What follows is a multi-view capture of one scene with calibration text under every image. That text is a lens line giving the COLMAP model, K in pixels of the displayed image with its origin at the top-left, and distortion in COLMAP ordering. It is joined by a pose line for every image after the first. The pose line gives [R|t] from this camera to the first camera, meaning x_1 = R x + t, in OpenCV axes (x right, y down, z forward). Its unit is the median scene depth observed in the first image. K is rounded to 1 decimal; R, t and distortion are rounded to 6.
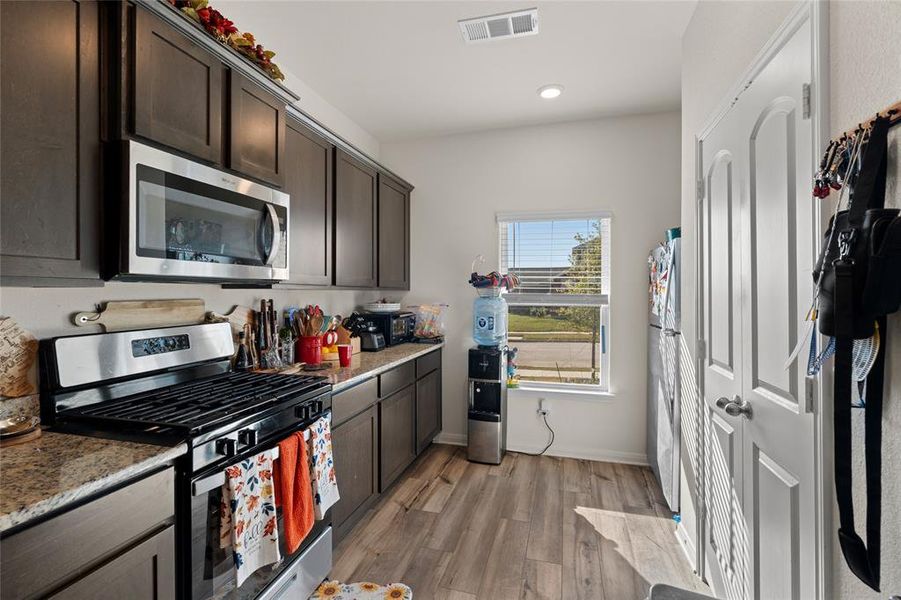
lens RADIAL K [[409.3, 0, 453.3], [0, 409.3, 293.5], [0, 0, 1]] dist [-0.004094, 0.002674]
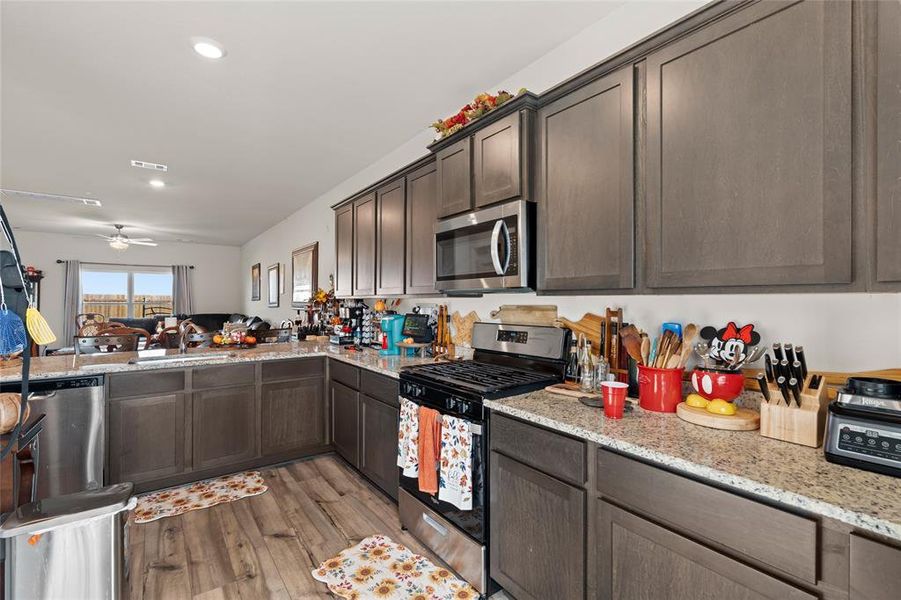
lens RADIAL K [[409.3, 0, 448.1], [0, 409.3, 300.2], [0, 0, 1]] dist [-0.004094, 0.002674]
pose [[-0.626807, -0.007374, -0.779140, 0.322547], [-0.009131, 0.999956, -0.002118, -0.000050], [0.779121, 0.005787, -0.626846, 1.002364]]
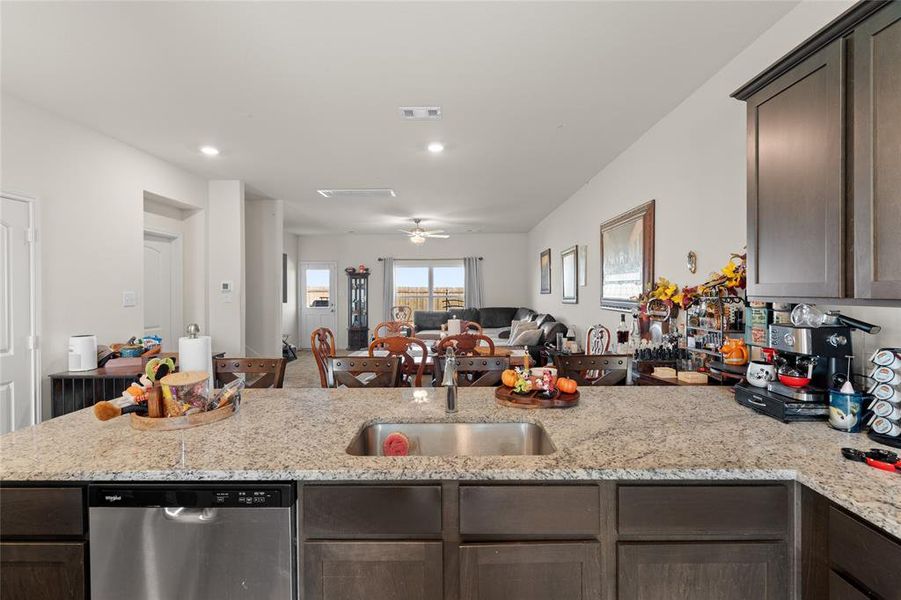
lens RADIAL K [[409.3, 0, 448.7], [0, 409.3, 293.4], [0, 0, 1]] dist [-0.004094, 0.002674]
pose [[-0.970066, 0.005059, -0.242789, 0.044951], [0.002149, 0.999923, 0.012250, -0.026147], [0.242832, 0.011362, -0.970002, 0.290237]]
